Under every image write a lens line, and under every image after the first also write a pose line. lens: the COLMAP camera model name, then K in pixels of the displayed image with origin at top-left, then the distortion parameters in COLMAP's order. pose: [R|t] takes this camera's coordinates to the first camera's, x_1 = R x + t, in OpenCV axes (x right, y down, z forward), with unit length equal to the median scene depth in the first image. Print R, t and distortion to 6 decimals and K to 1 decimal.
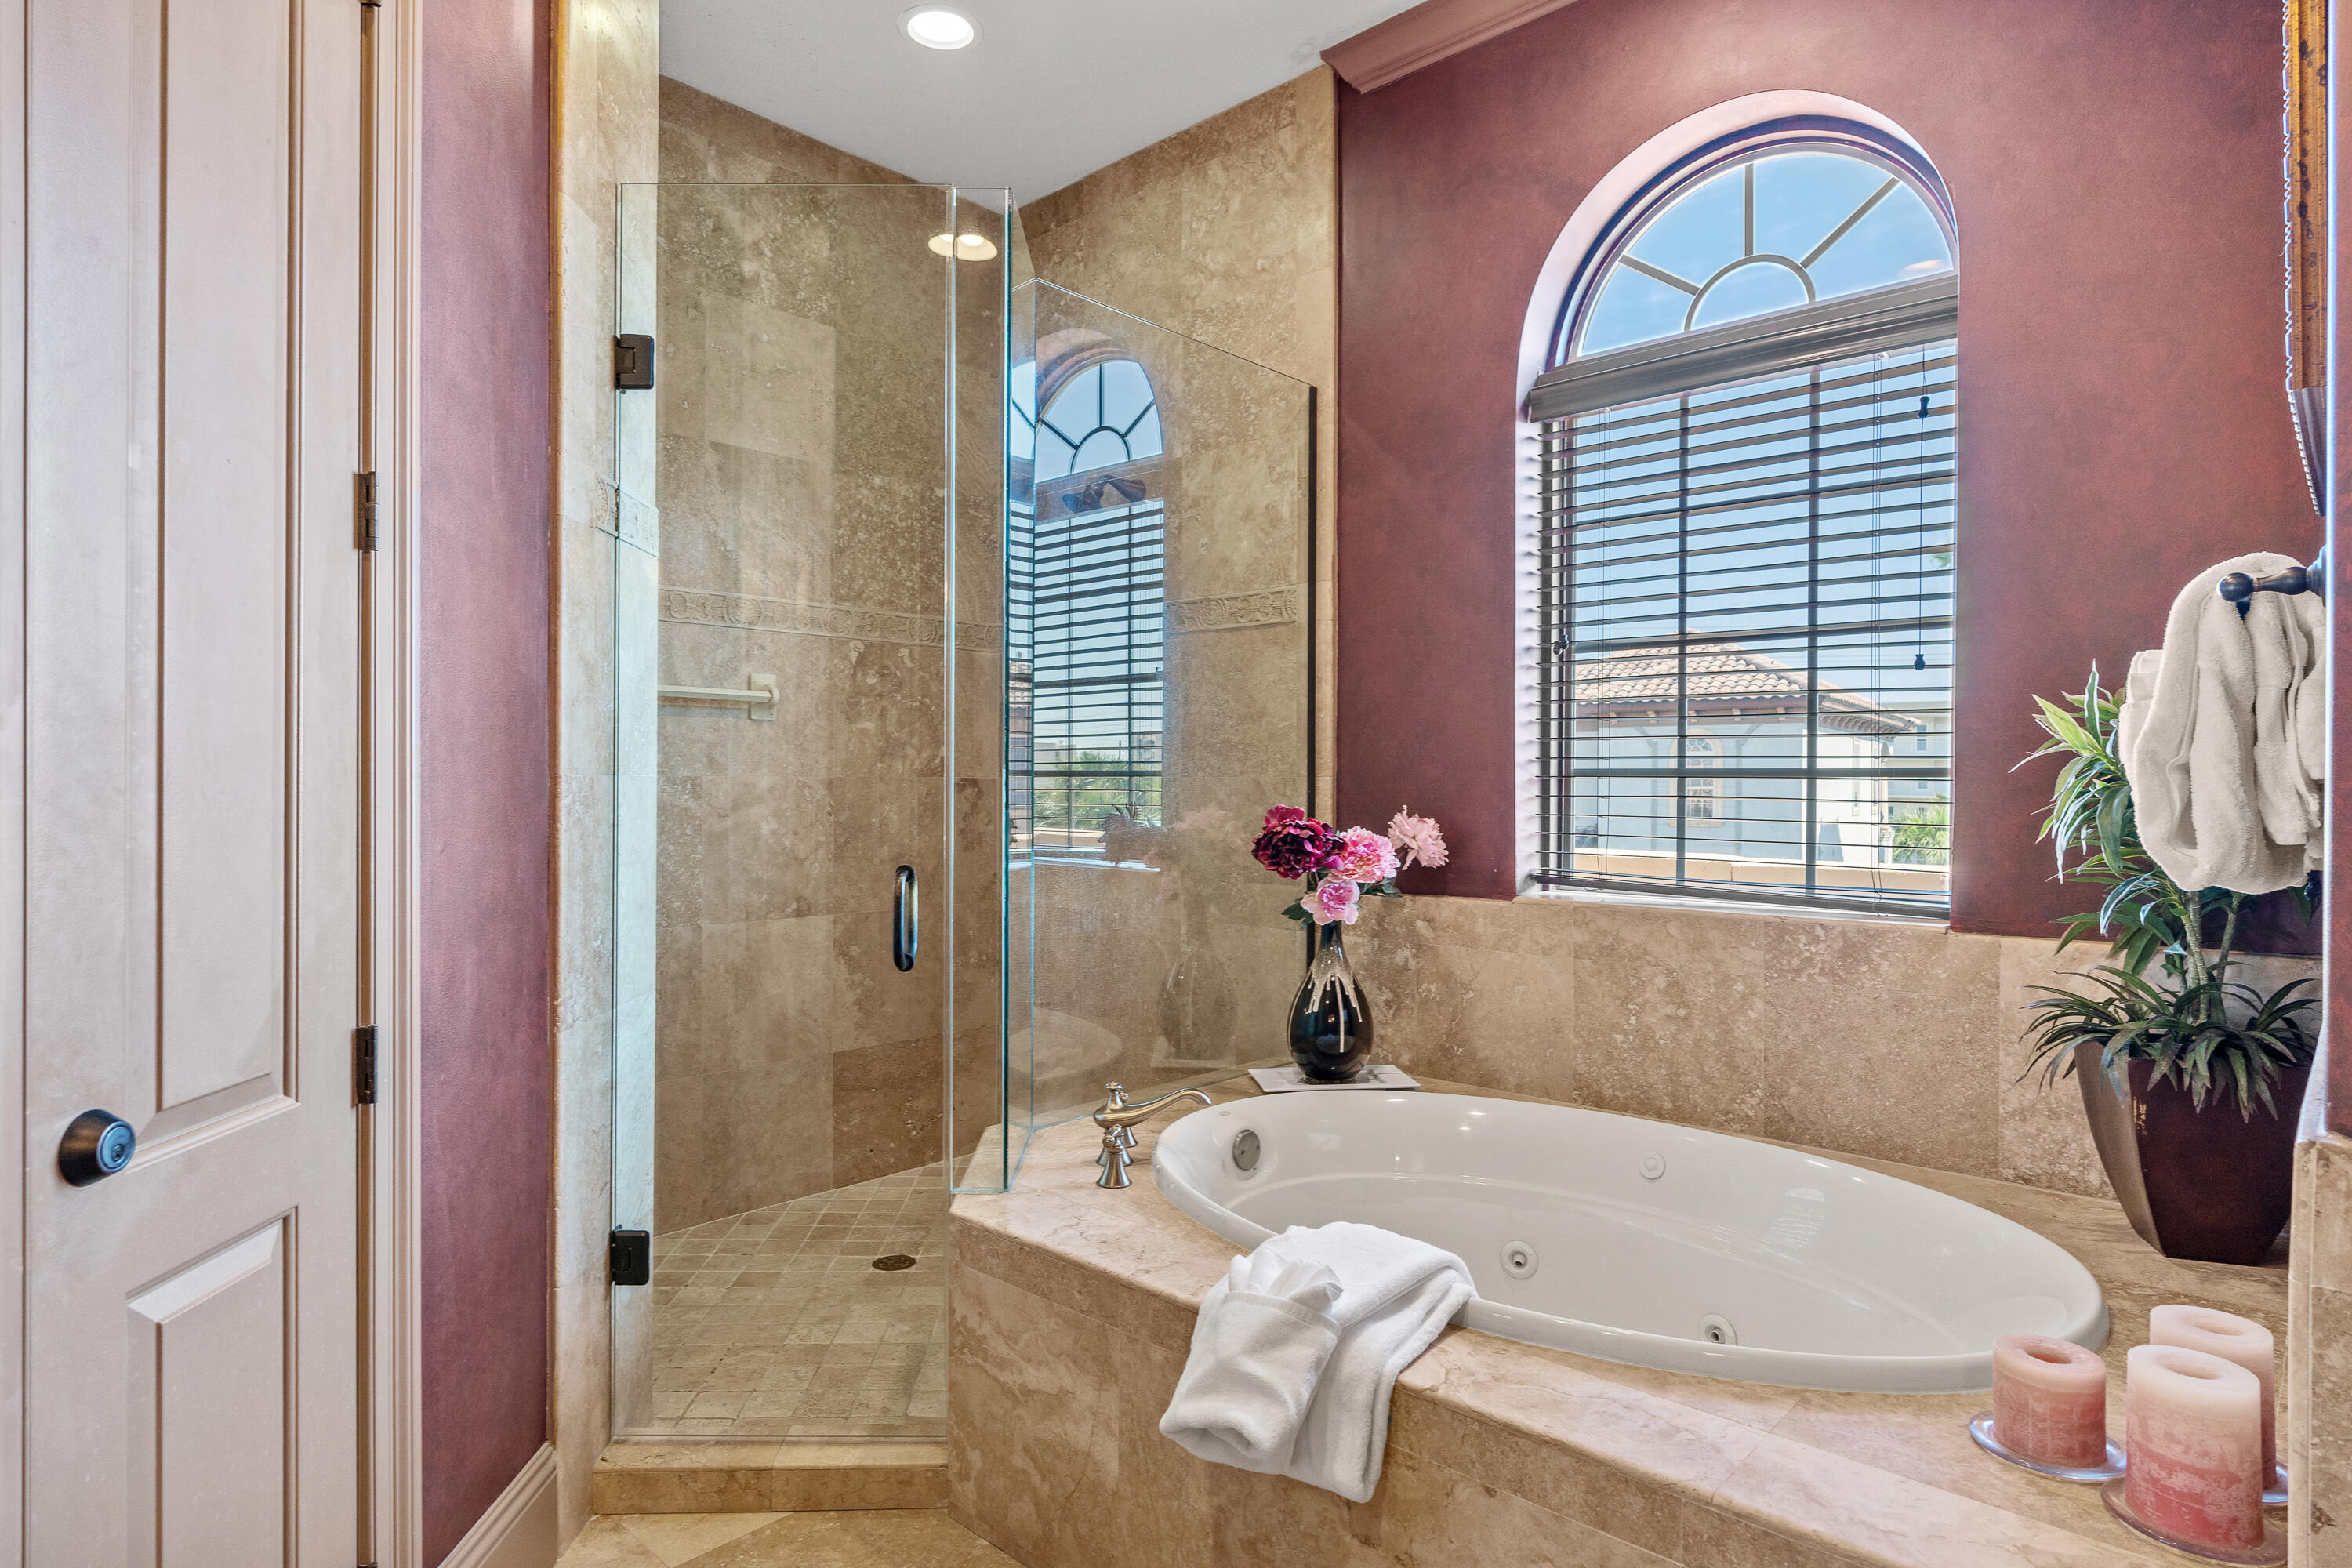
lens RADIAL K [[1257.7, 0, 1160.3], [0, 1257.7, 786.6], [0, 0, 1]] dist [-0.016064, 0.010502]
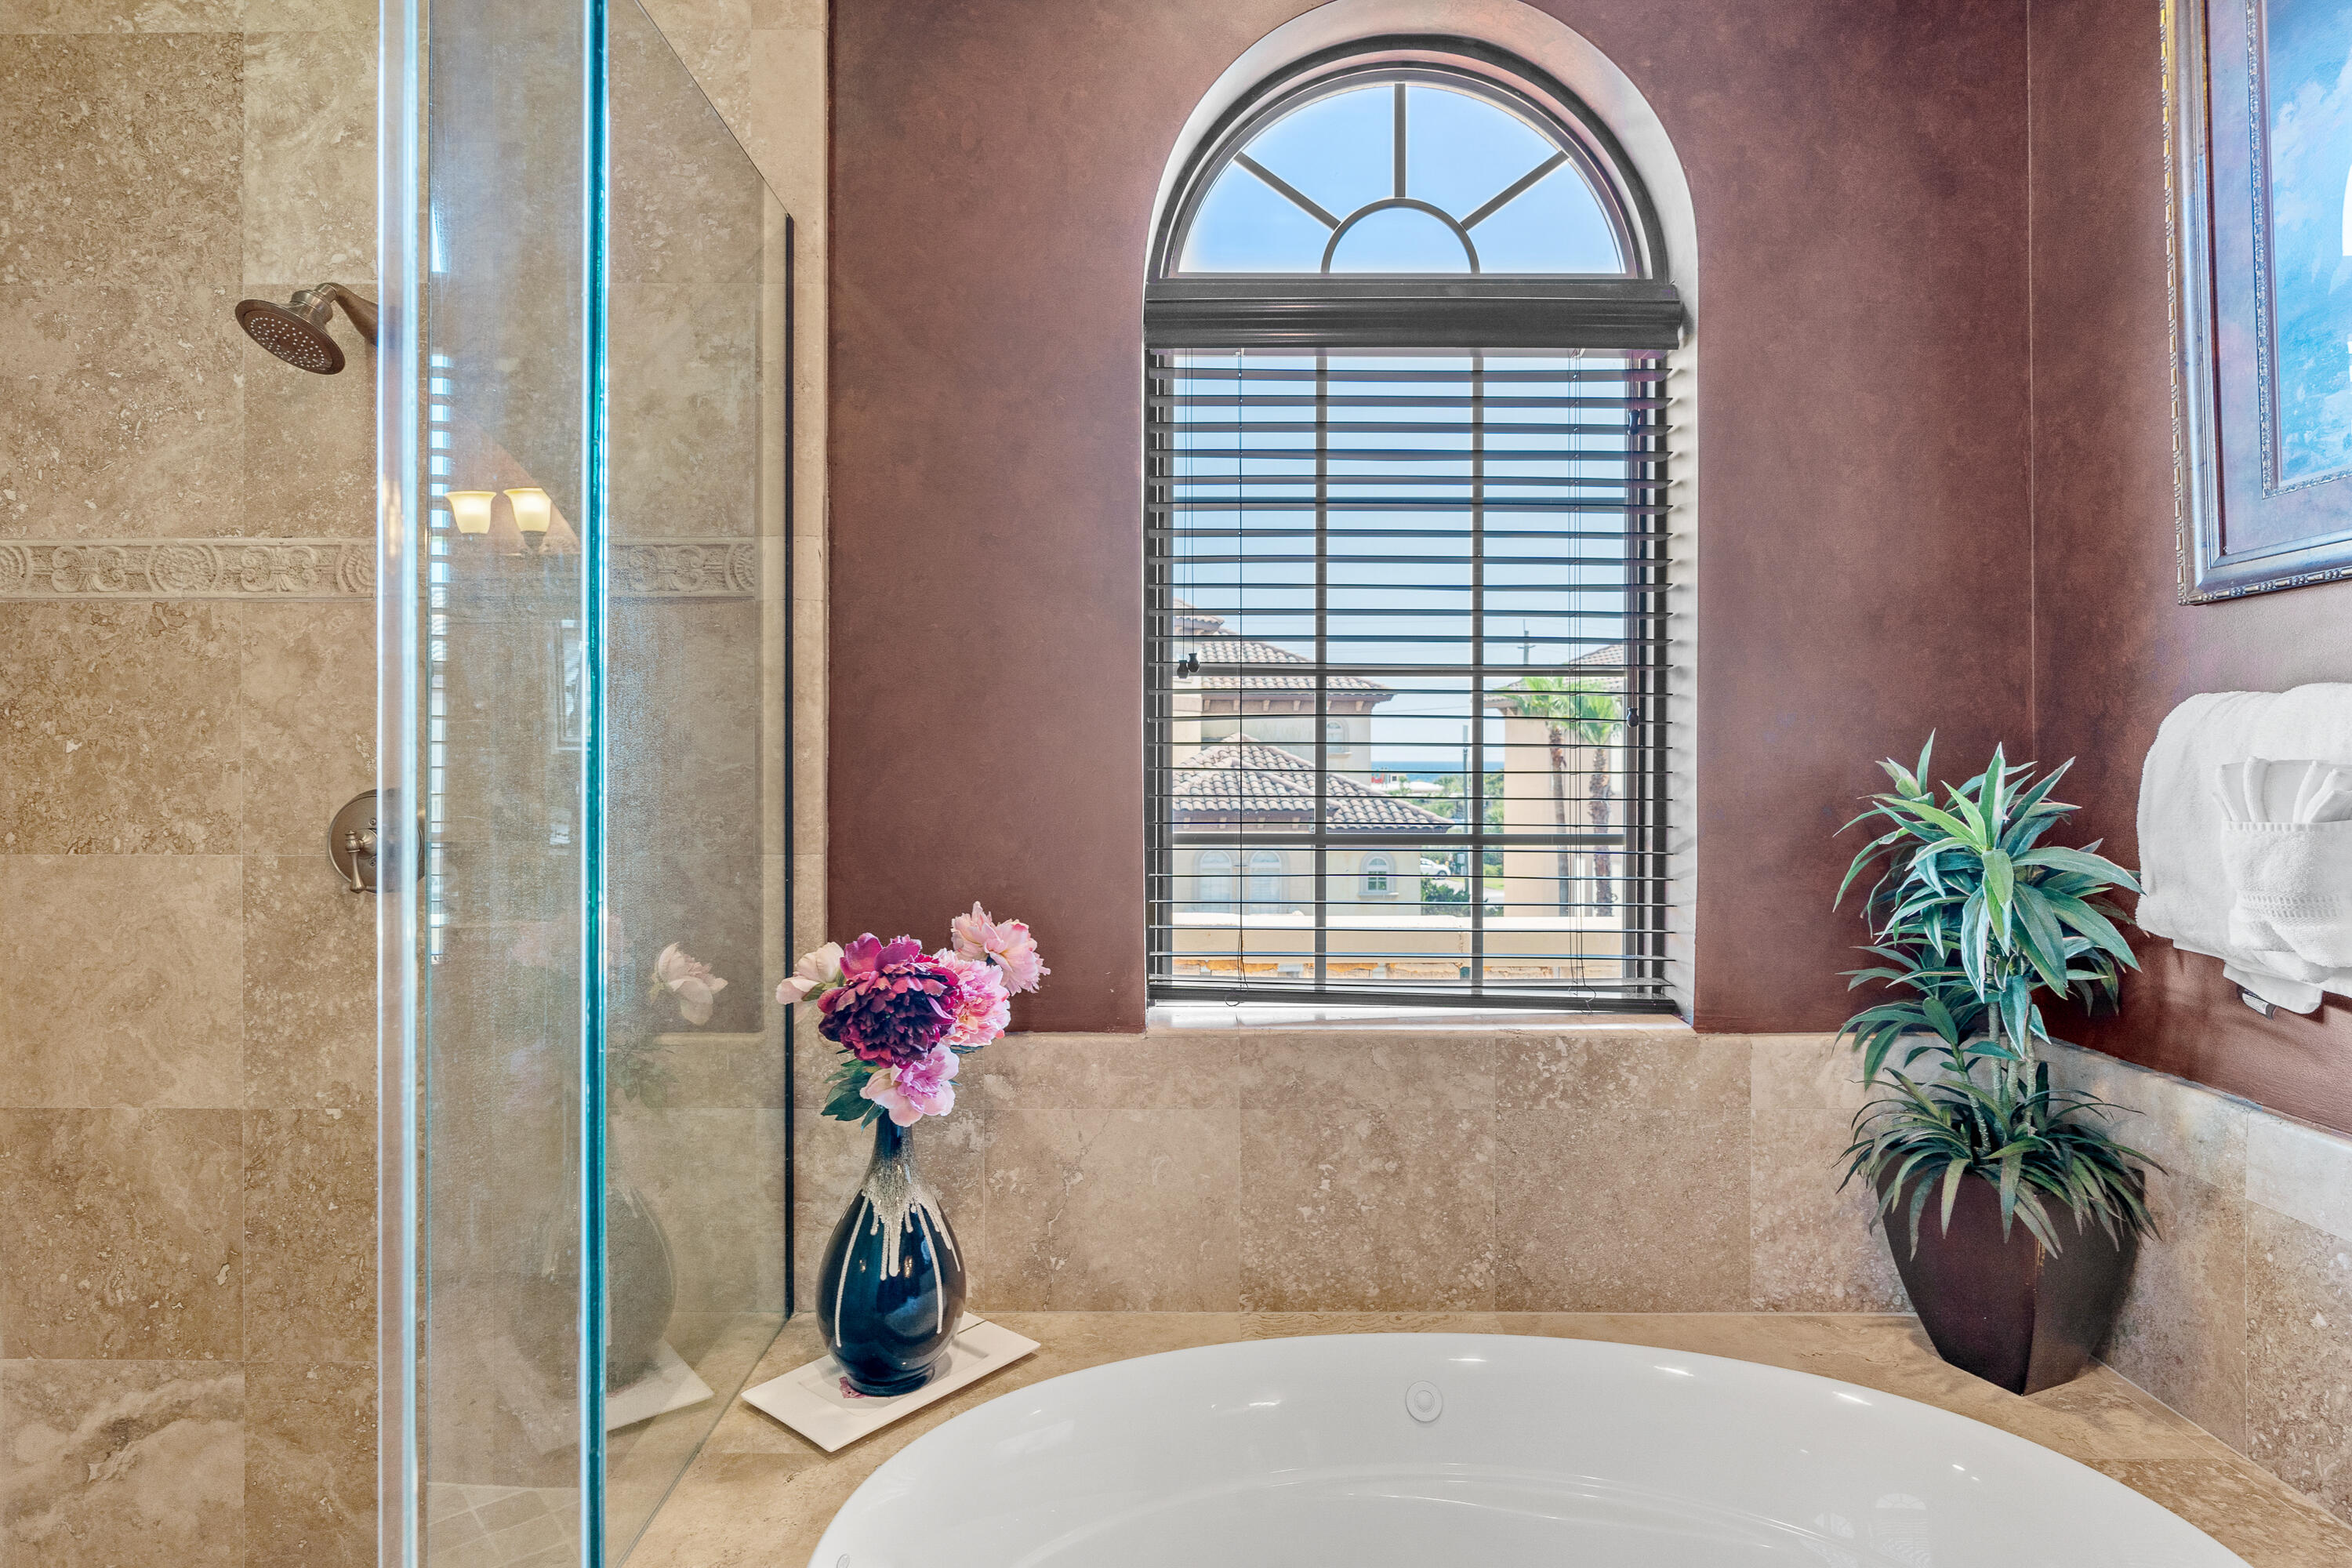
lens RADIAL K [[1257.7, 0, 1198.2], [0, 1257.7, 768.6], [0, 0, 1]] dist [-0.016064, 0.010502]
pose [[0.736571, -0.004922, 0.676342, -0.179585], [0.005579, 0.999984, 0.001201, -0.060971], [-0.676337, 0.002888, 0.736587, 0.515459]]
